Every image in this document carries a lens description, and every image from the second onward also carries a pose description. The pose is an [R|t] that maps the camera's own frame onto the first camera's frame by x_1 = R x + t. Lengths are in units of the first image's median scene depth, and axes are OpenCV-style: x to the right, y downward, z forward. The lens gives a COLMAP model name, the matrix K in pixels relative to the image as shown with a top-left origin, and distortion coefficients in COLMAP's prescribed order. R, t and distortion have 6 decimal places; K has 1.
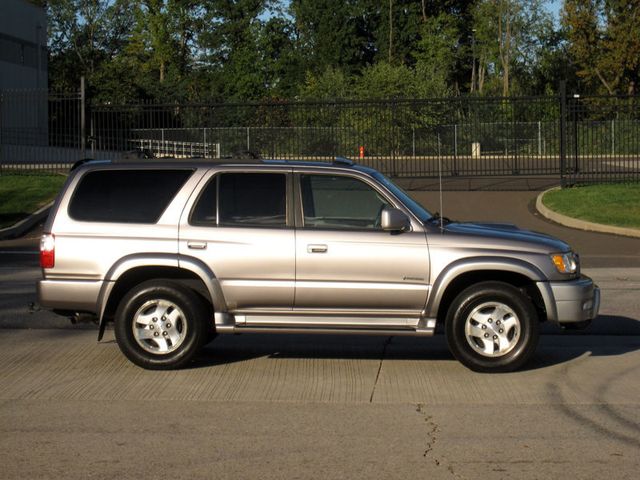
lens RADIAL K [[1848.1, 0, 321.5], [0, 1848.1, 238.9], [0, 0, 1]] dist [-0.101290, 0.000000]
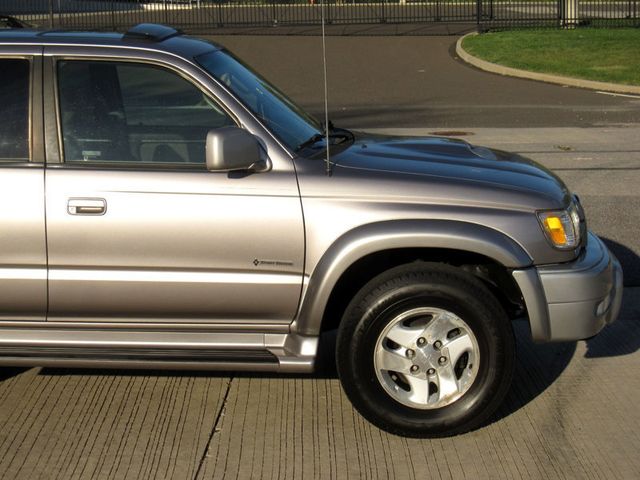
lens RADIAL K [[1256.1, 0, 313.4], [0, 1256.1, 234.2], [0, 0, 1]] dist [-0.222389, 0.000000]
pose [[0.999915, -0.007251, 0.010844, 0.057079], [0.005676, 0.990298, 0.138841, -0.034753], [-0.011745, -0.138768, 0.990255, 0.653939]]
